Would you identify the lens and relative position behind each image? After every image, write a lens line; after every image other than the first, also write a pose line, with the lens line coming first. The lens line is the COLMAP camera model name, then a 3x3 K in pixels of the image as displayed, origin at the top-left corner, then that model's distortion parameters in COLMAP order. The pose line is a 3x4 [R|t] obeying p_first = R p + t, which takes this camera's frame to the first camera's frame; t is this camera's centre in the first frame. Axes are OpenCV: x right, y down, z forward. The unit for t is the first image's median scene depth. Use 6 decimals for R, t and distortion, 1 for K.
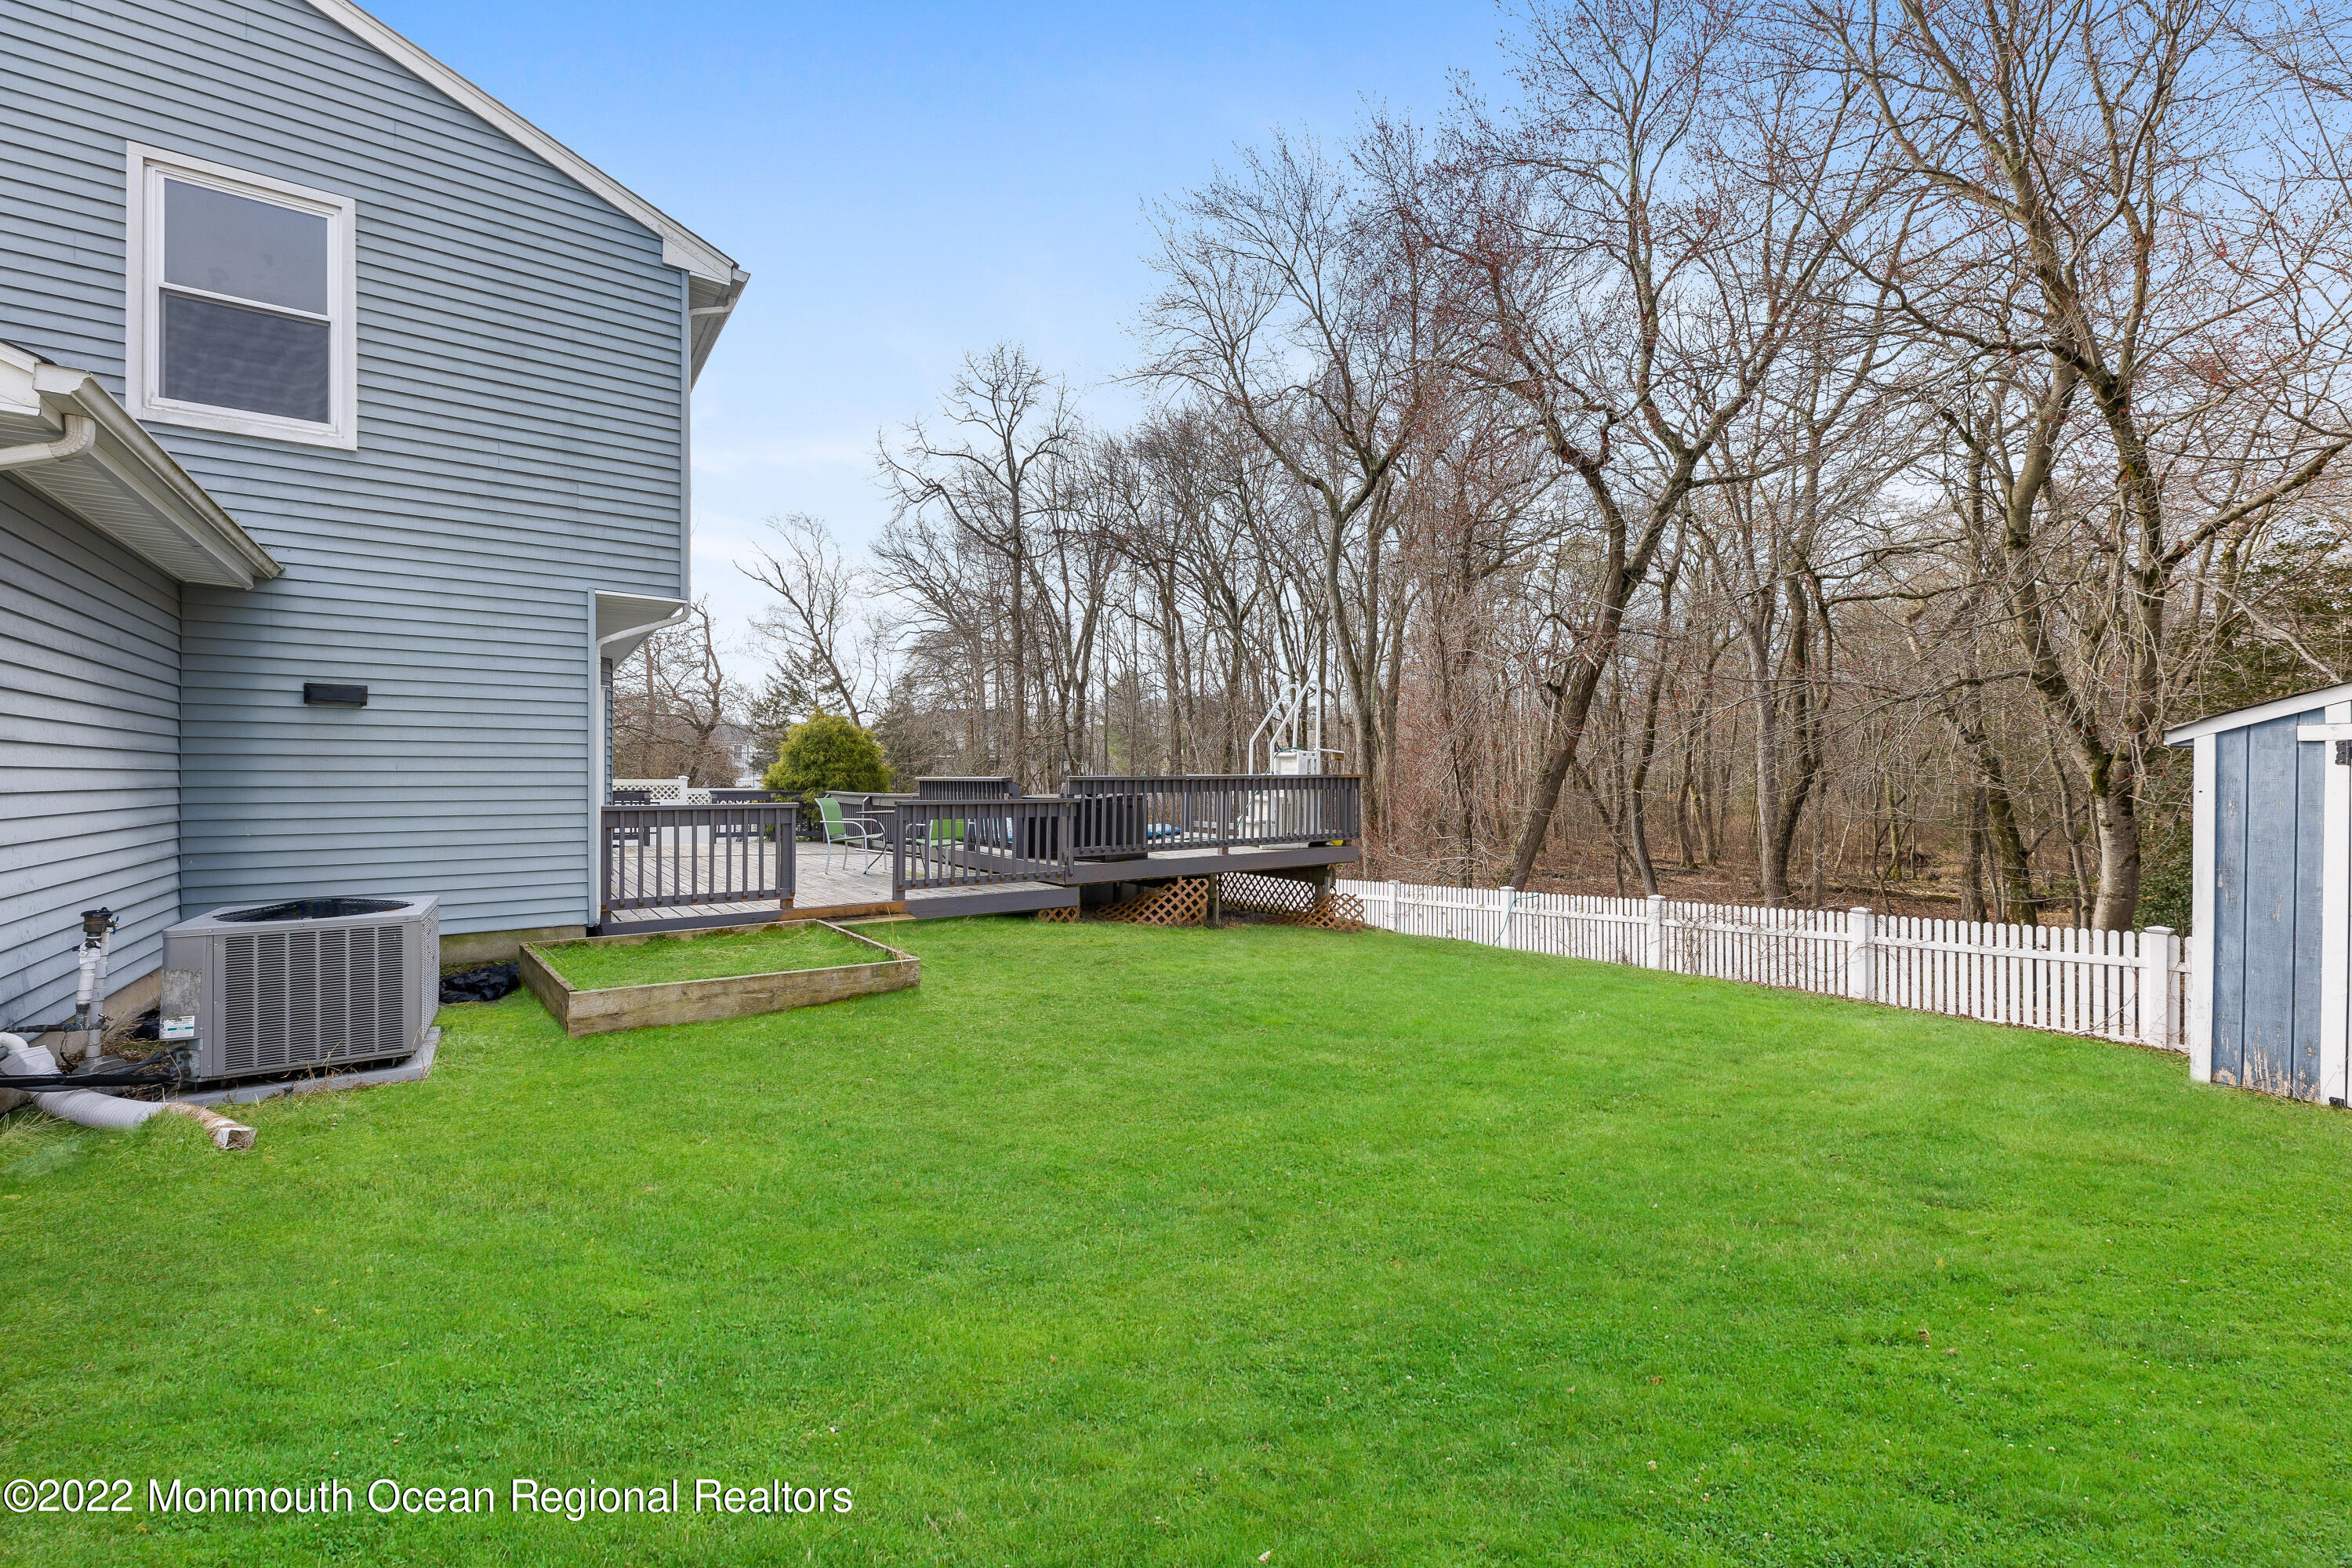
lens RADIAL K [[941.5, 0, 1178.3], [0, 941.5, 777.1], [0, 0, 1]] dist [0.001505, 0.000061]
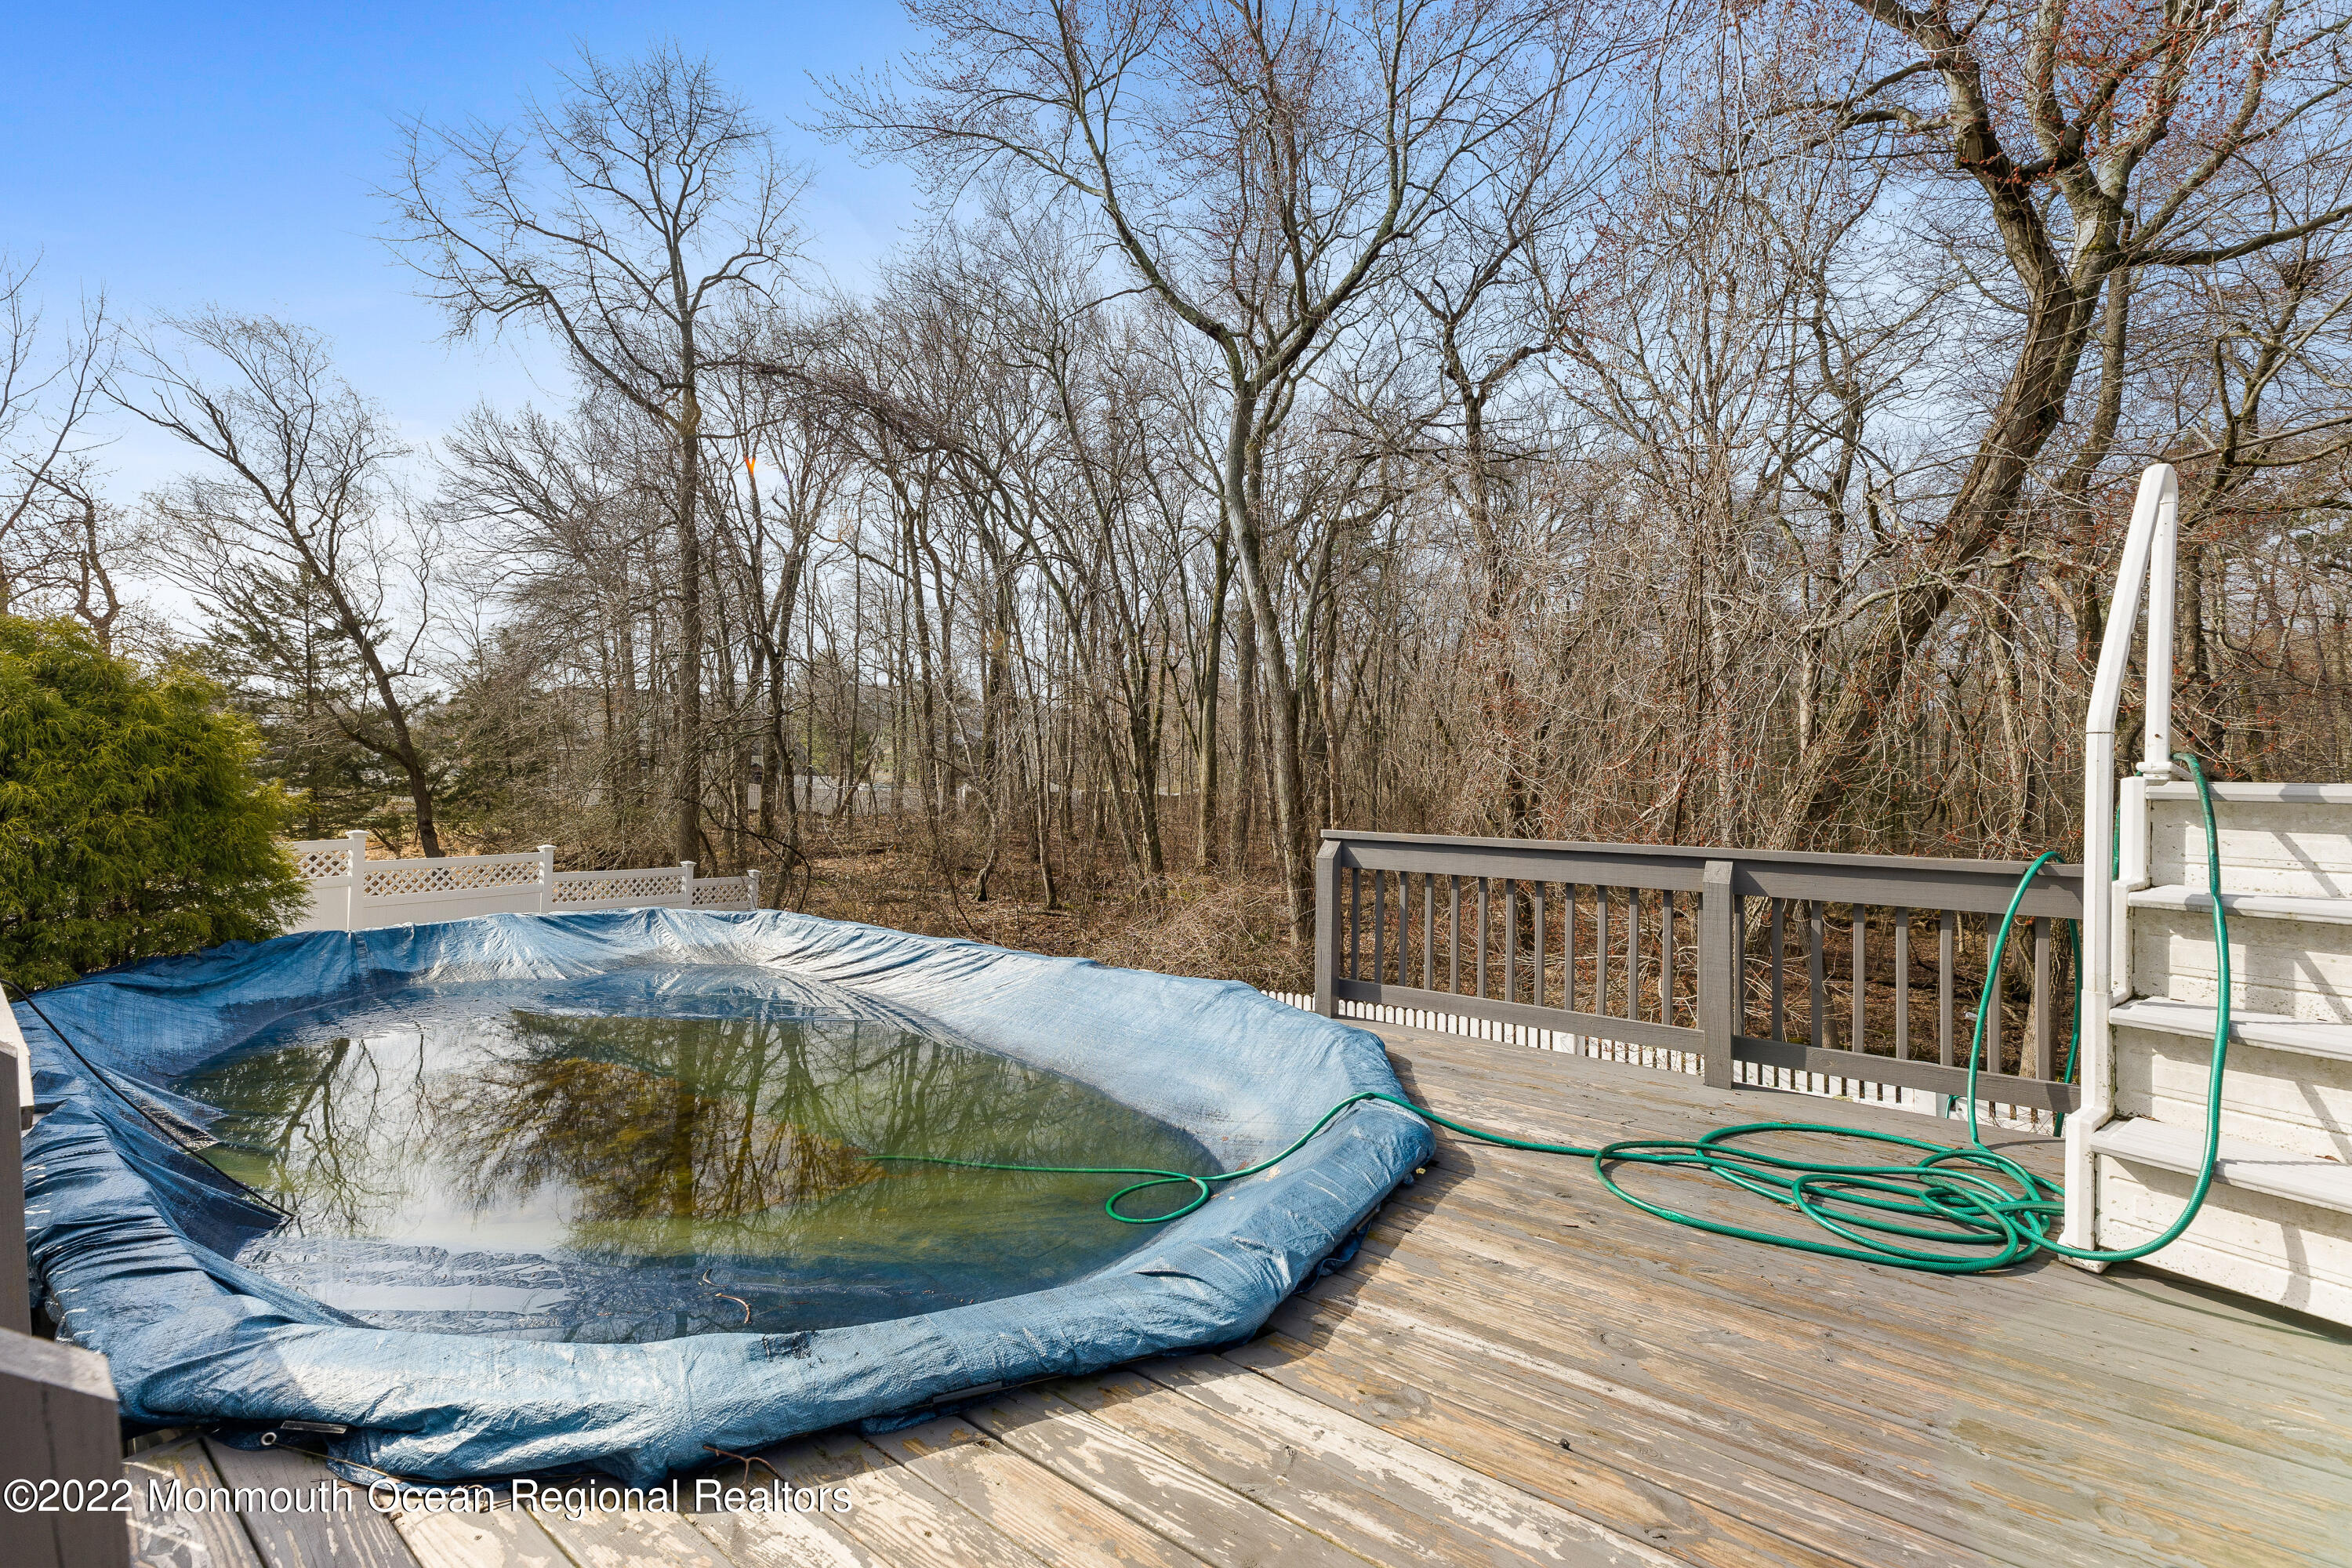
lens RADIAL K [[954.5, 0, 1162.5], [0, 954.5, 778.8], [0, 0, 1]] dist [-0.001898, -0.000128]
pose [[0.954681, 0.002774, 0.297617, -0.098104], [-0.004633, 0.999974, 0.005540, -0.018350], [-0.297594, -0.006668, 0.954669, 0.496399]]
